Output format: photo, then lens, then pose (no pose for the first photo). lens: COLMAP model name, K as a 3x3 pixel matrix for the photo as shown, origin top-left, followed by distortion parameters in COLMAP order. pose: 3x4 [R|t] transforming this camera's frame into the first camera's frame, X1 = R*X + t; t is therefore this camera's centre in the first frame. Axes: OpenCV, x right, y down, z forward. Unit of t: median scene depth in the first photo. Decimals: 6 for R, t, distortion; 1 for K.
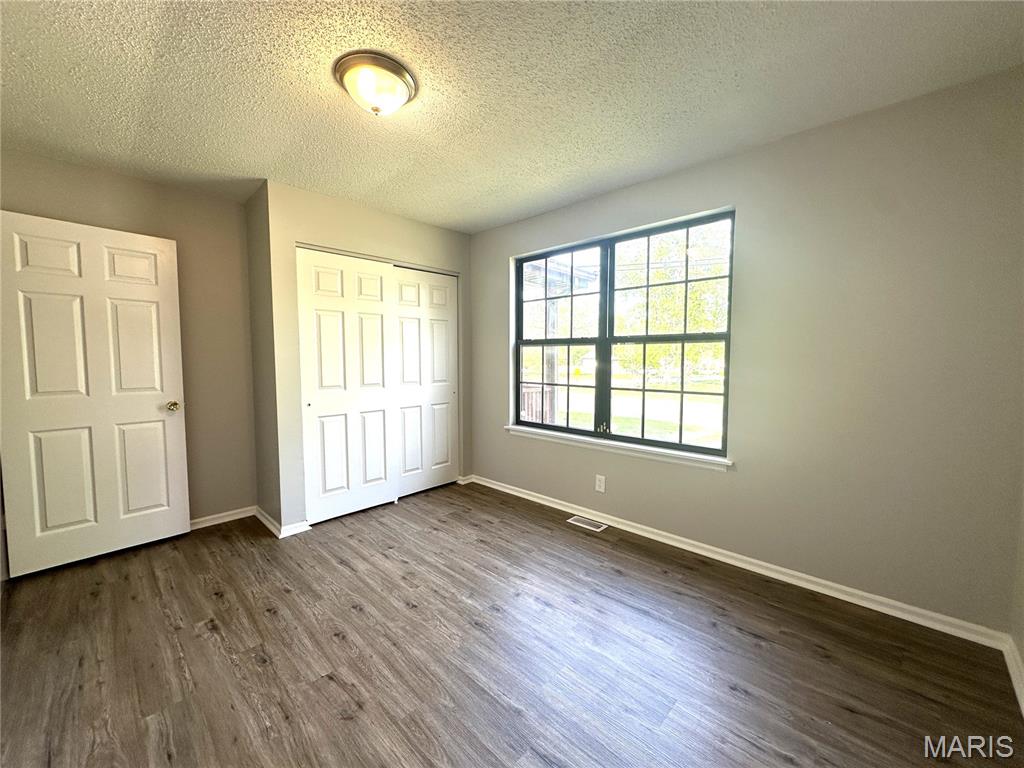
lens RADIAL K [[408.1, 0, 510.3], [0, 408.1, 383.0], [0, 0, 1]] dist [-0.003673, 0.001841]
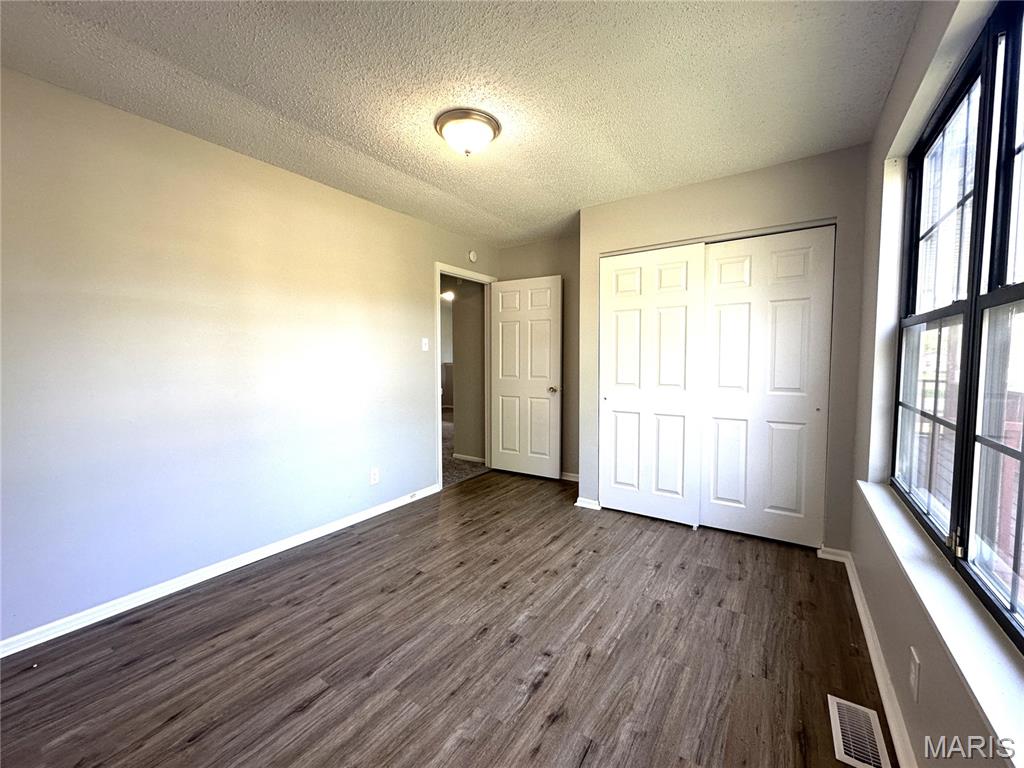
lens RADIAL K [[408.1, 0, 506.9], [0, 408.1, 378.8], [0, 0, 1]] dist [-0.003673, 0.001841]
pose [[0.165144, 0.050909, -0.984955, 0.579102], [-0.059713, 0.997351, 0.041538, -0.030975], [0.984460, 0.051954, 0.167746, 0.585564]]
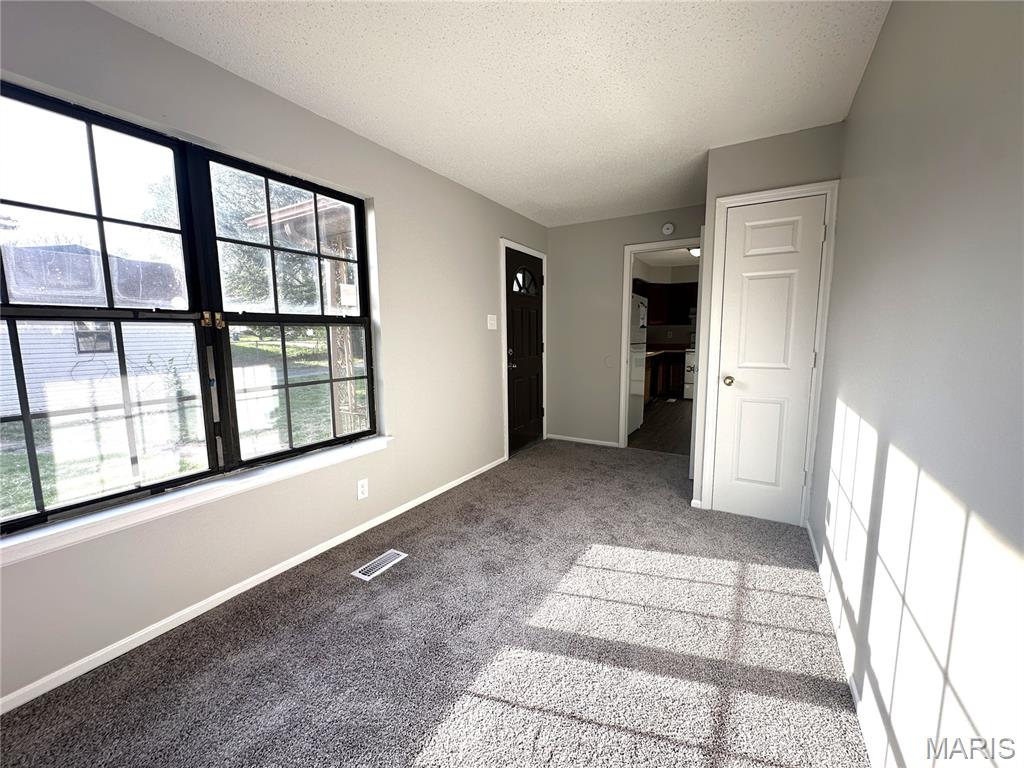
lens RADIAL K [[408.1, 0, 509.2], [0, 408.1, 381.8], [0, 0, 1]] dist [-0.003673, 0.001841]
pose [[-0.212287, -0.110151, 0.970979, -0.518586], [0.073926, 0.988969, 0.128355, -0.060102], [-0.974407, 0.099028, -0.201803, 0.770733]]
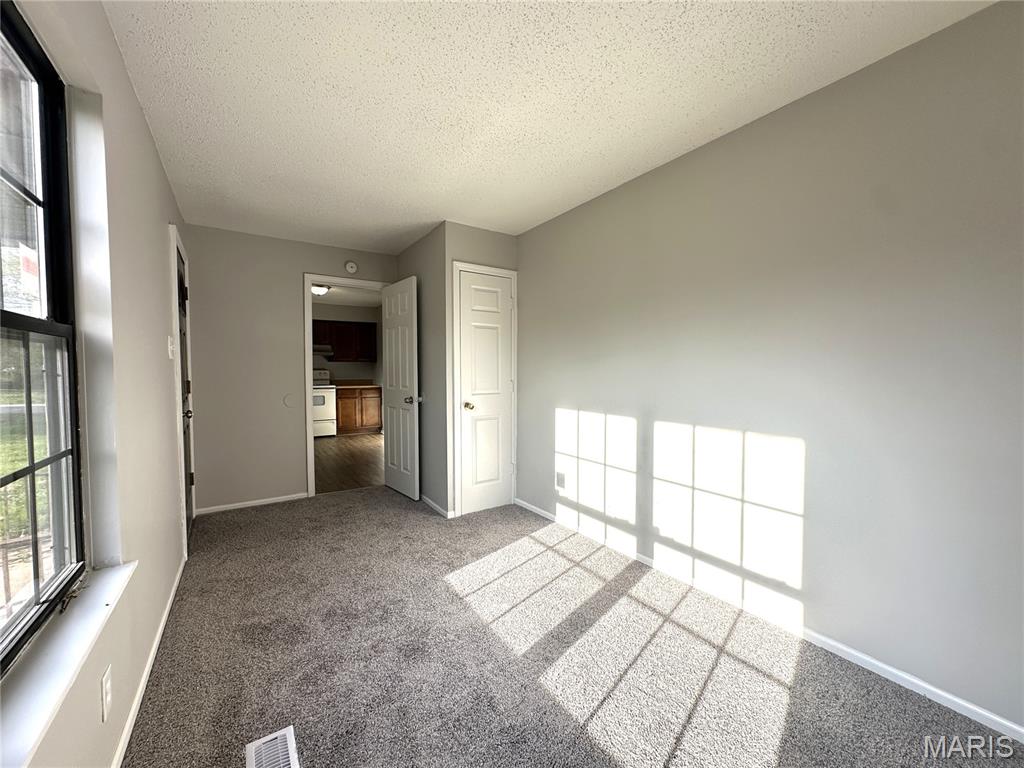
lens RADIAL K [[408.1, 0, 511.8], [0, 408.1, 383.1], [0, 0, 1]] dist [-0.003673, 0.001841]
pose [[-0.973827, -0.004035, 0.227256, -0.086515], [0.018223, 0.995238, 0.095761, -0.081591], [-0.226560, 0.097396, -0.969115, 1.216316]]
